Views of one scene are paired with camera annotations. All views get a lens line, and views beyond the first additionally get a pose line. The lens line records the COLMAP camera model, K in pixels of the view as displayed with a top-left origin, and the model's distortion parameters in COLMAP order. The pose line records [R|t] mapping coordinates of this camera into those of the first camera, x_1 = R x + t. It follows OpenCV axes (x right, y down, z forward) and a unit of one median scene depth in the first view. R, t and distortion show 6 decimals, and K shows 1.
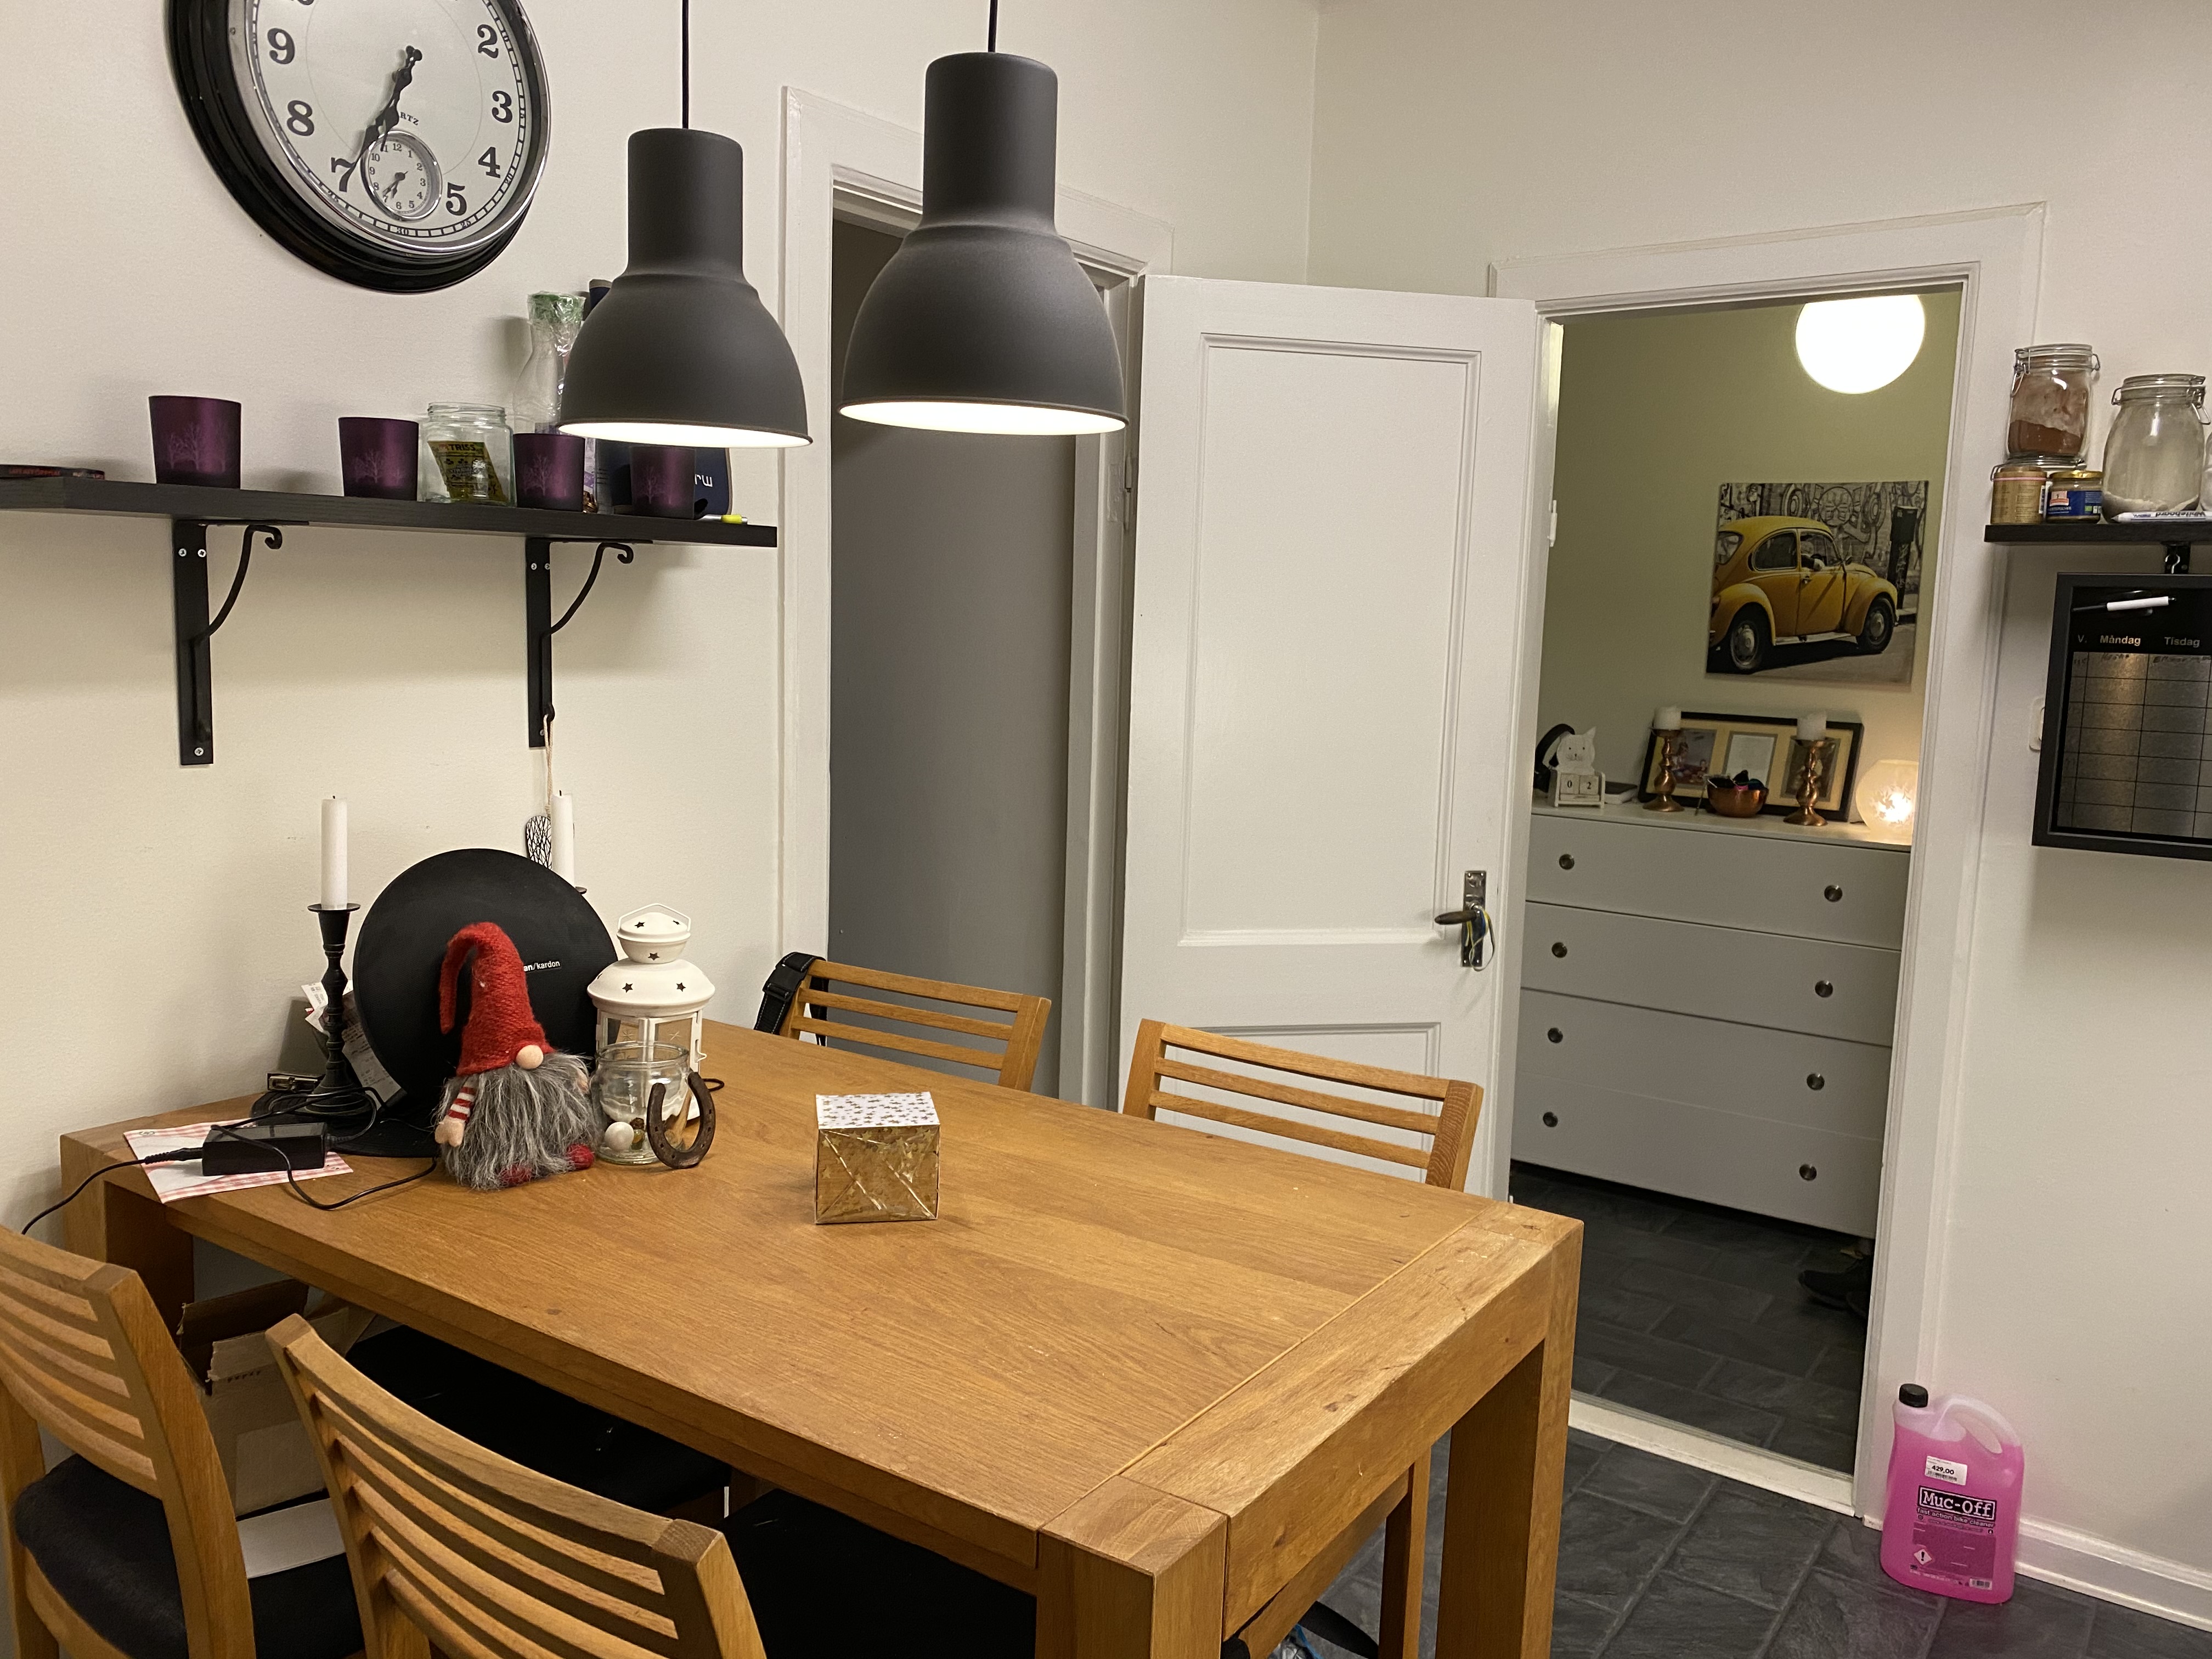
lens RADIAL K [[1706.3, 0, 1109.4], [0, 1706.3, 819.0], [0, 0, 1]] dist [0.001158, 0.008135]
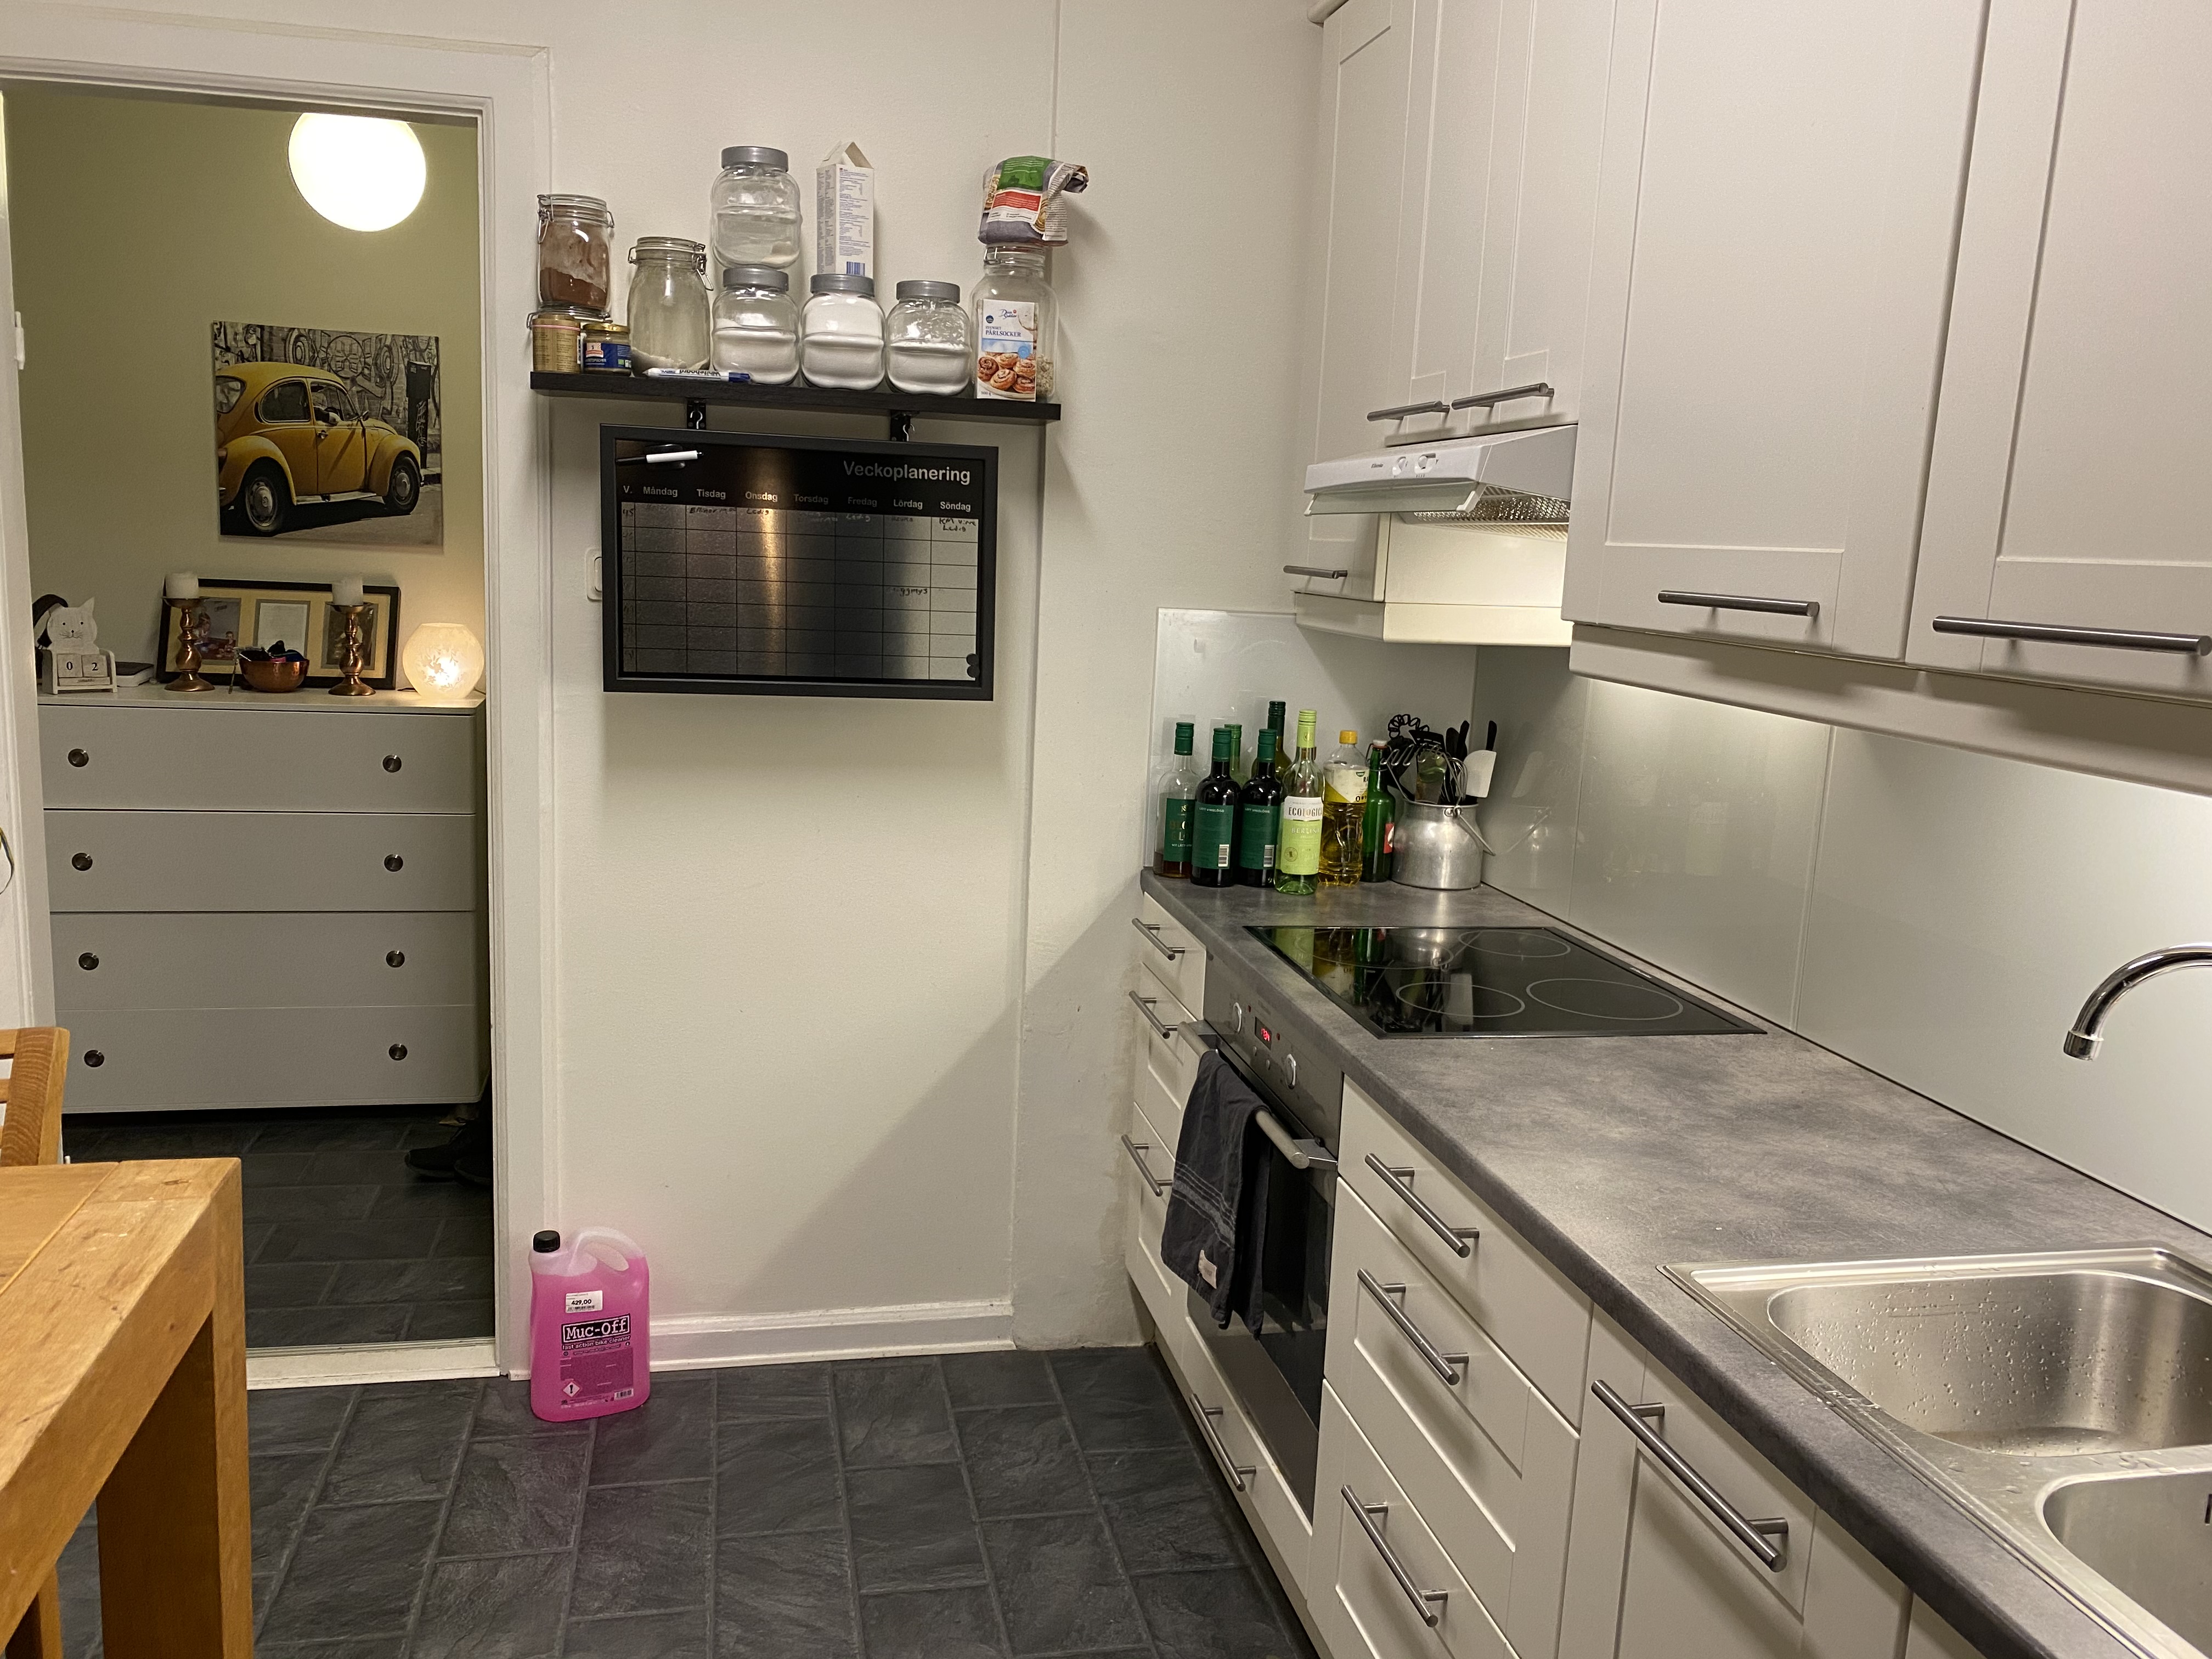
lens RADIAL K [[1706.3, 0, 1103.7], [0, 1706.3, 825.1], [0, 0, 1]] dist [0.001158, 0.008135]
pose [[0.677569, -0.122544, 0.725178, -0.011888], [0.069240, 0.992270, 0.102984, 0.009329], [-0.732192, -0.019567, 0.680817, 0.068350]]
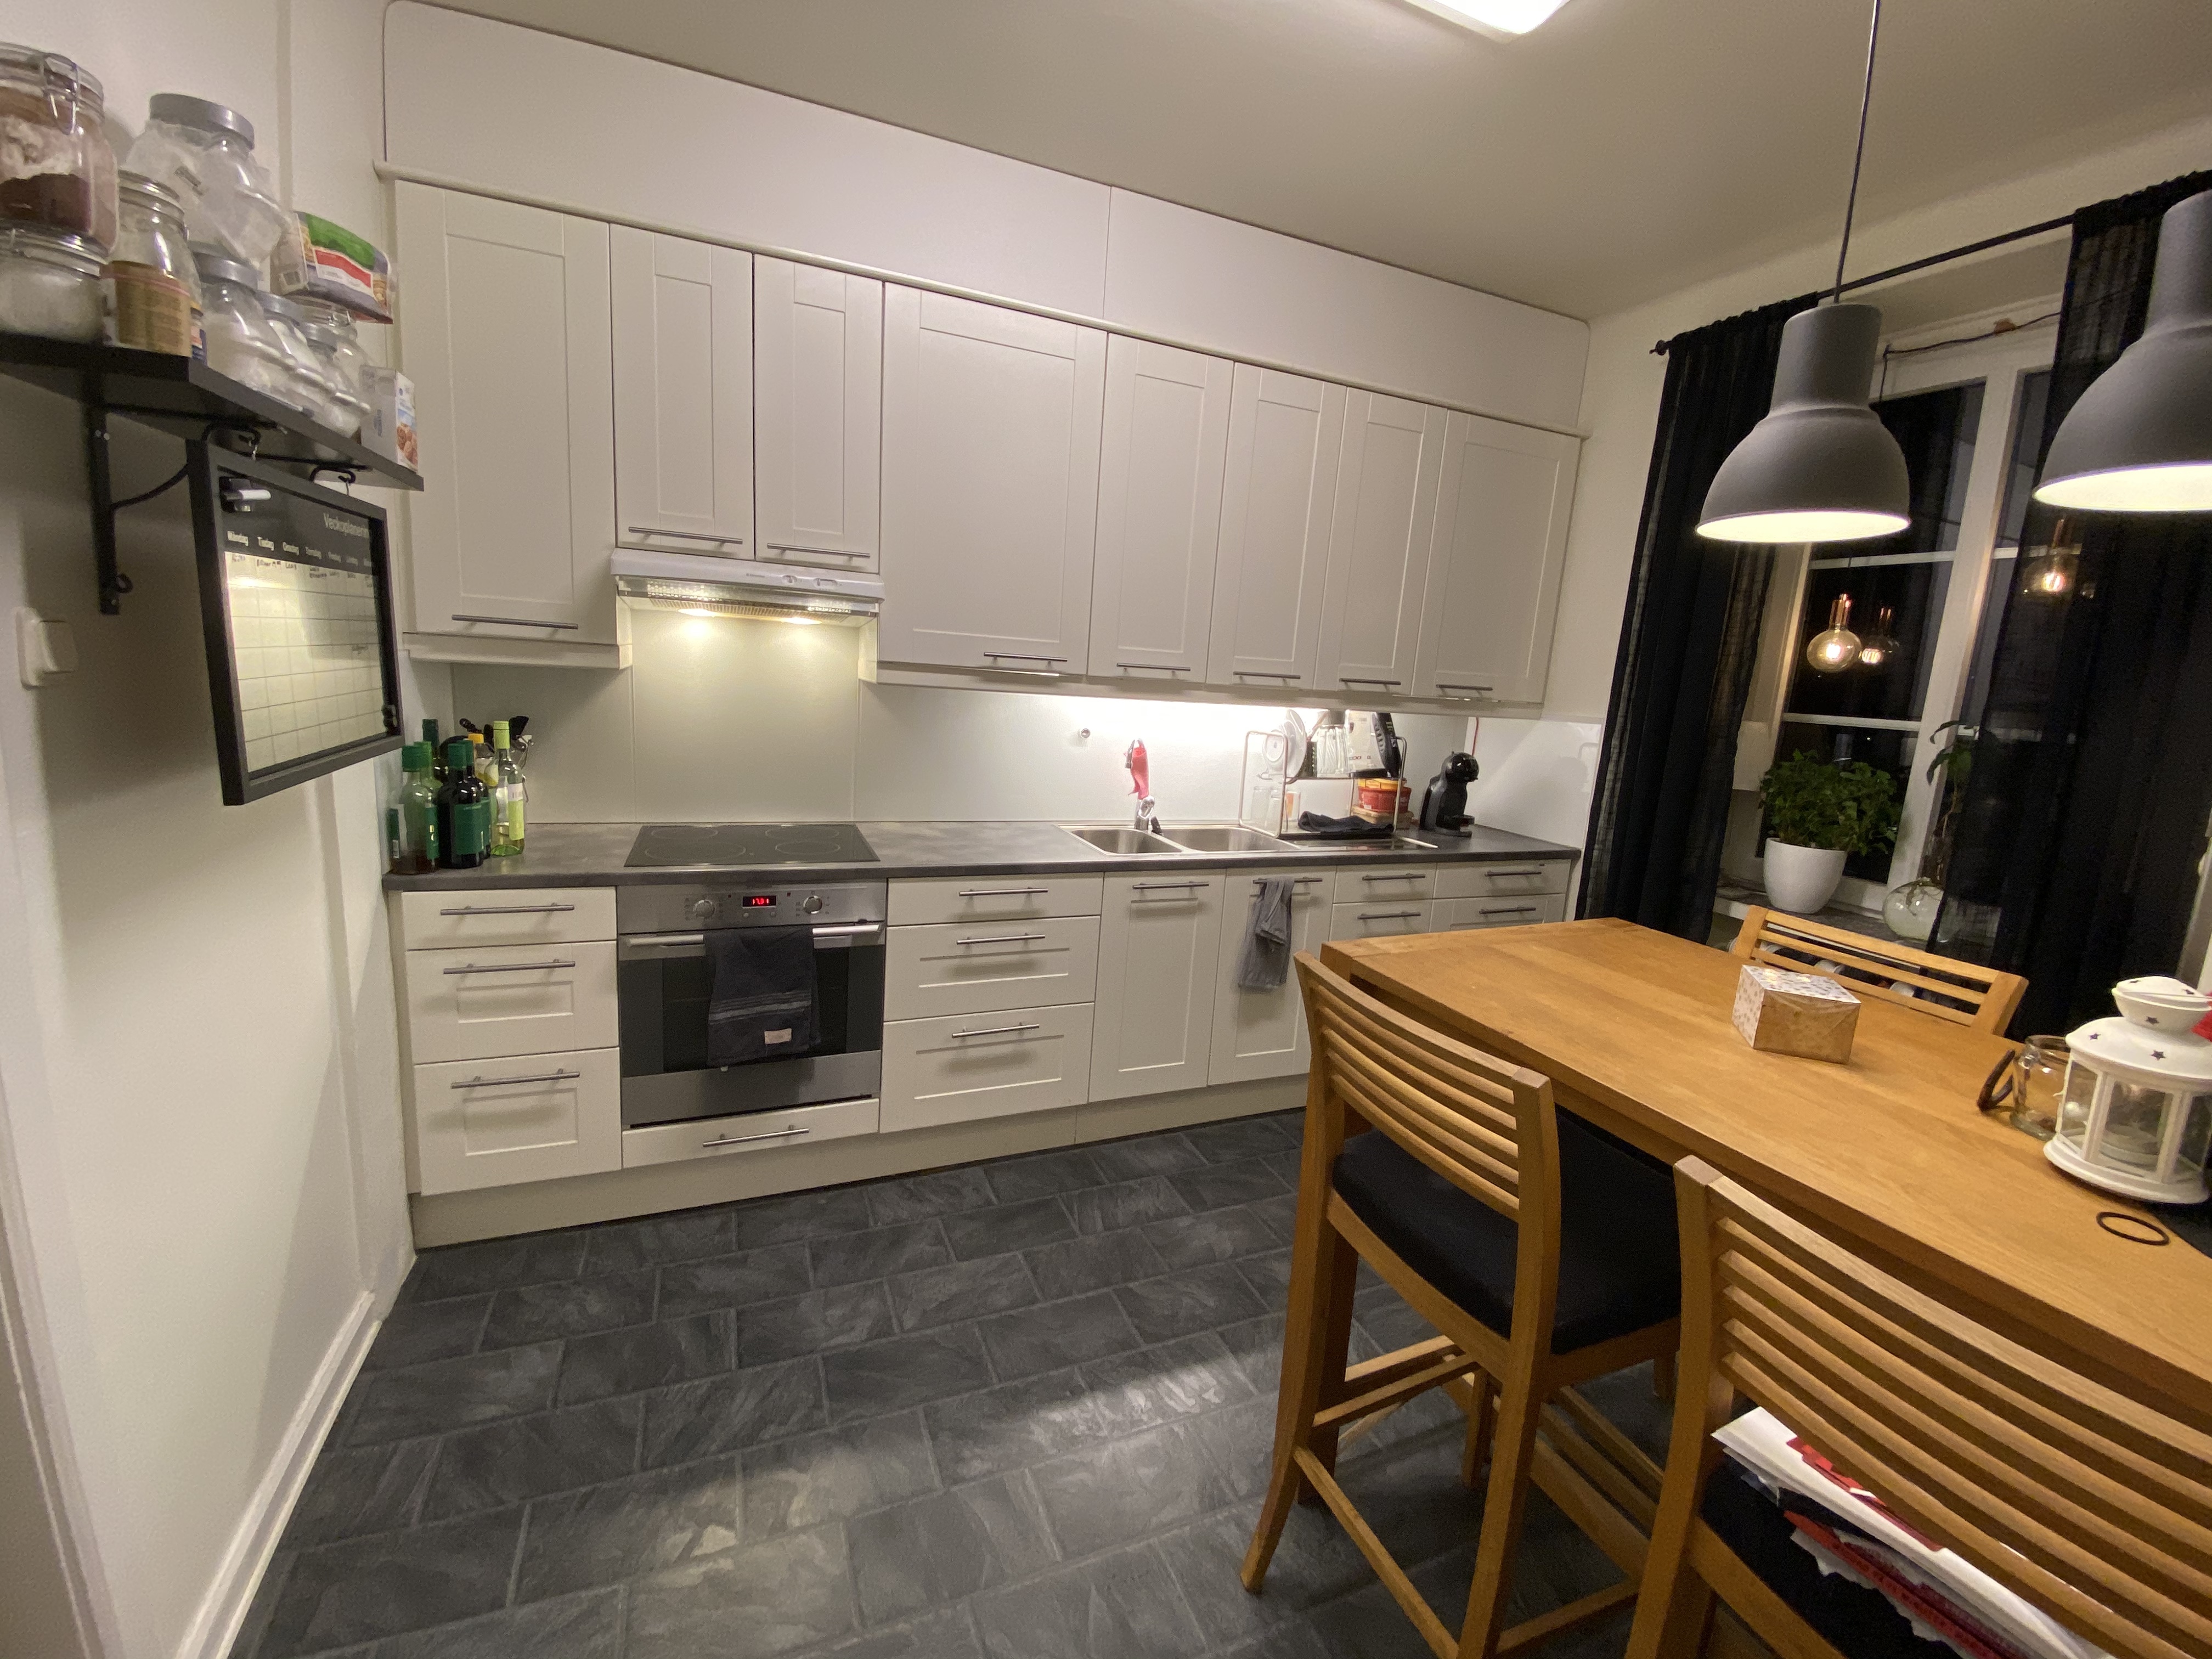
lens RADIAL K [[904.4, 0, 1092.4], [0, 904.4, 813.9], [0, 0, 1]] dist [-0.009493, -0.000779]
pose [[-0.847628, -0.164546, 0.504432, 0.005627], [-0.023184, 0.961276, 0.274611, -0.085628], [-0.530085, 0.221073, -0.818619, 0.996859]]
